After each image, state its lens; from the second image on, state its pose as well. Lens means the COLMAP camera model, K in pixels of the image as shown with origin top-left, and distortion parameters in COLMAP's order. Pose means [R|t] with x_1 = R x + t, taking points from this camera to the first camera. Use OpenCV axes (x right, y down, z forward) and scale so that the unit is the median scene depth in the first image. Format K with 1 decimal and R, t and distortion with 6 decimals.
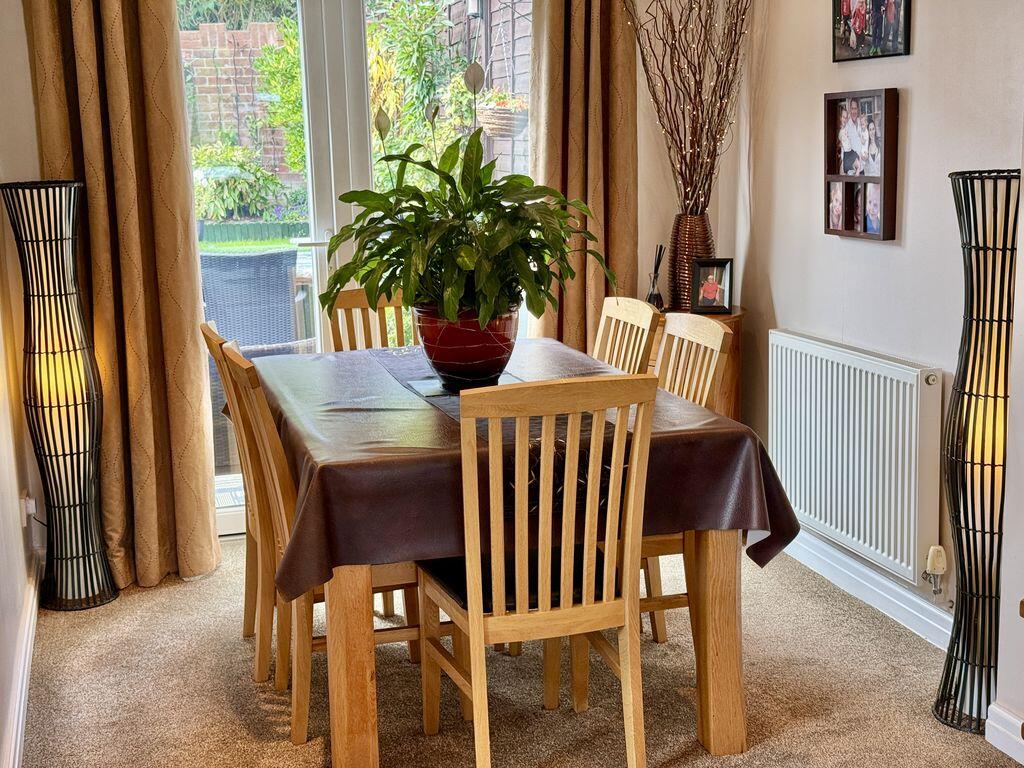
lens RADIAL K [[1420.5, 0, 505.6], [0, 1420.5, 383.9], [0, 0, 1]] dist [0.124302, 0.000000]
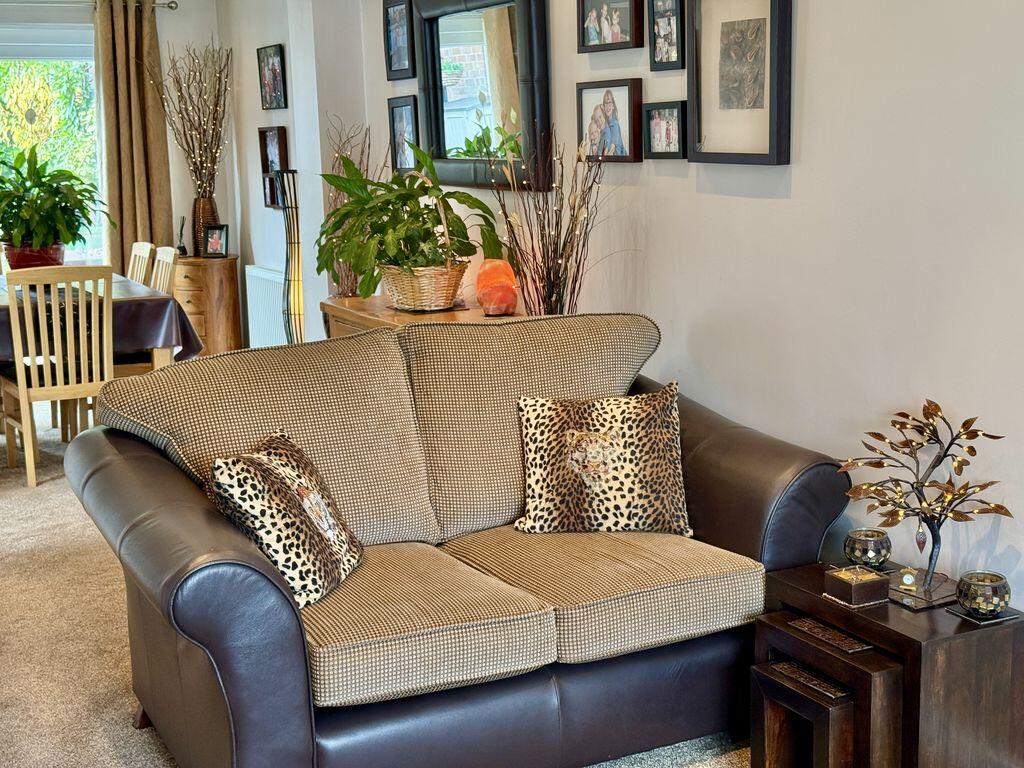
lens RADIAL K [[1420.5, 0, 512.2], [0, 1420.5, 384.1], [0, 0, 1]] dist [0.124302, 0.000000]
pose [[0.983589, -0.024669, 0.178731, 0.231727], [0.026685, 0.999604, -0.008884, 0.152757], [-0.178442, 0.013508, 0.983858, -0.871971]]
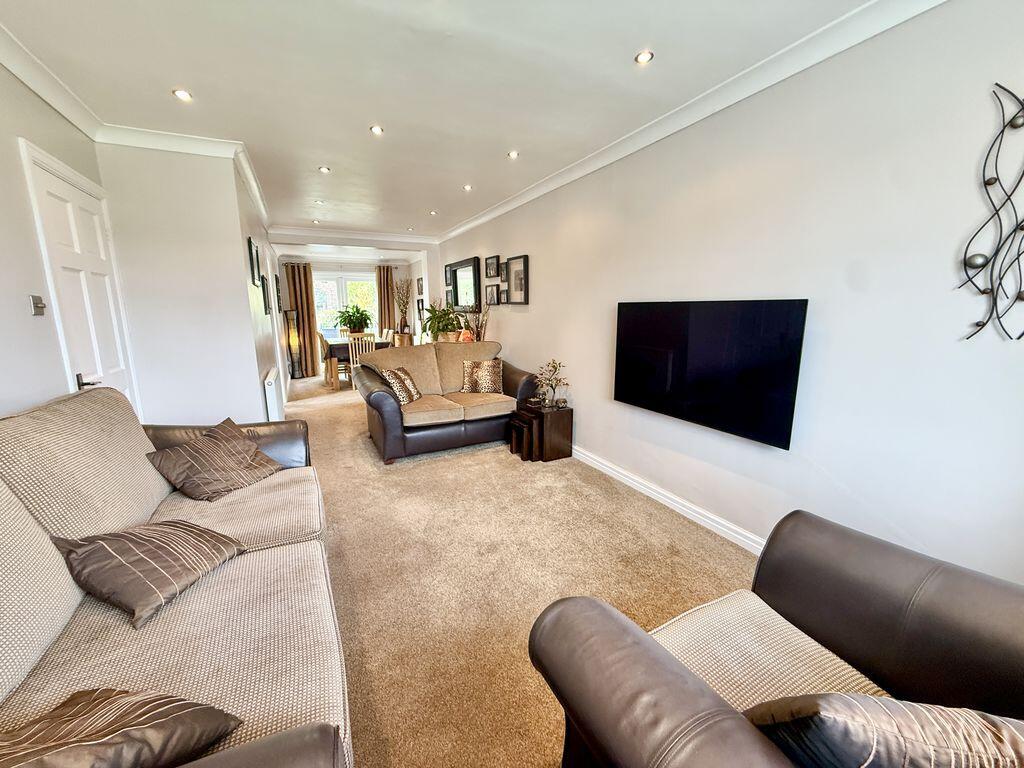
lens RADIAL K [[407.8, 0, 508.0], [0, 407.8, 377.2], [0, 0, 1]] dist [0.001762, -0.000034]
pose [[0.983066, -0.009416, 0.183010, 0.323160], [0.012282, 0.999819, -0.014530, 0.217288], [-0.182840, 0.016532, 0.983004, -1.056011]]
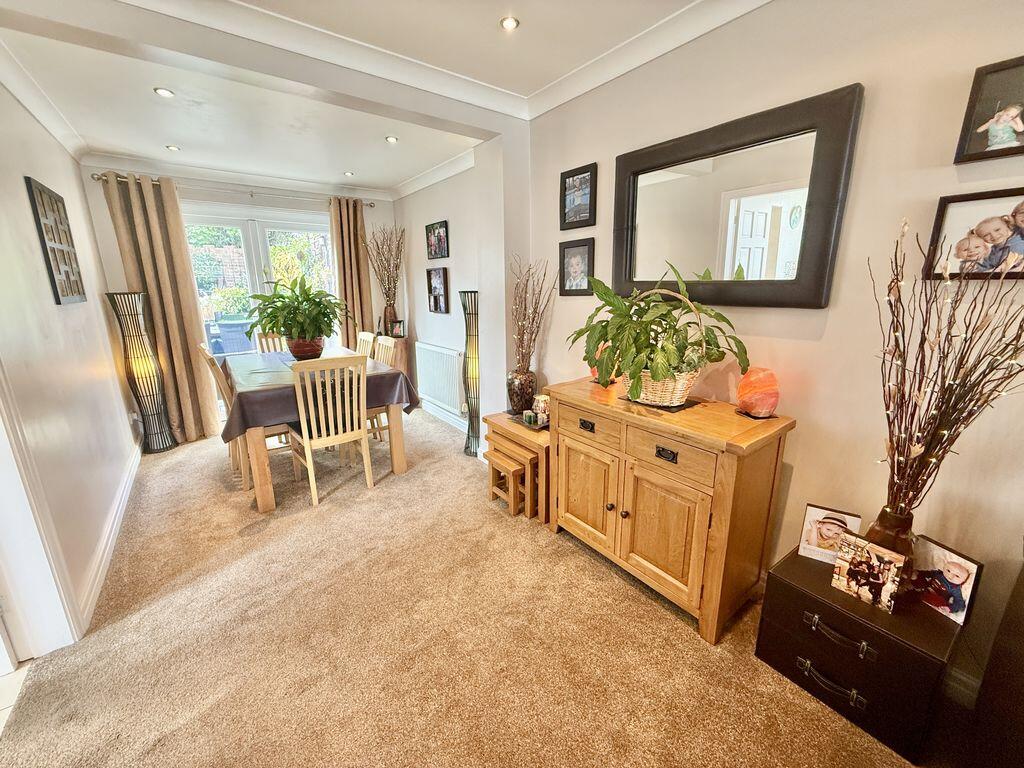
lens RADIAL K [[407.8, 0, 509.2], [0, 407.8, 381.5], [0, 0, 1]] dist [0.001762, -0.000034]
pose [[0.933717, -0.059790, 0.352984, 0.062072], [0.043606, 0.997608, 0.053633, 0.013180], [-0.355347, -0.034685, 0.934091, 0.065495]]
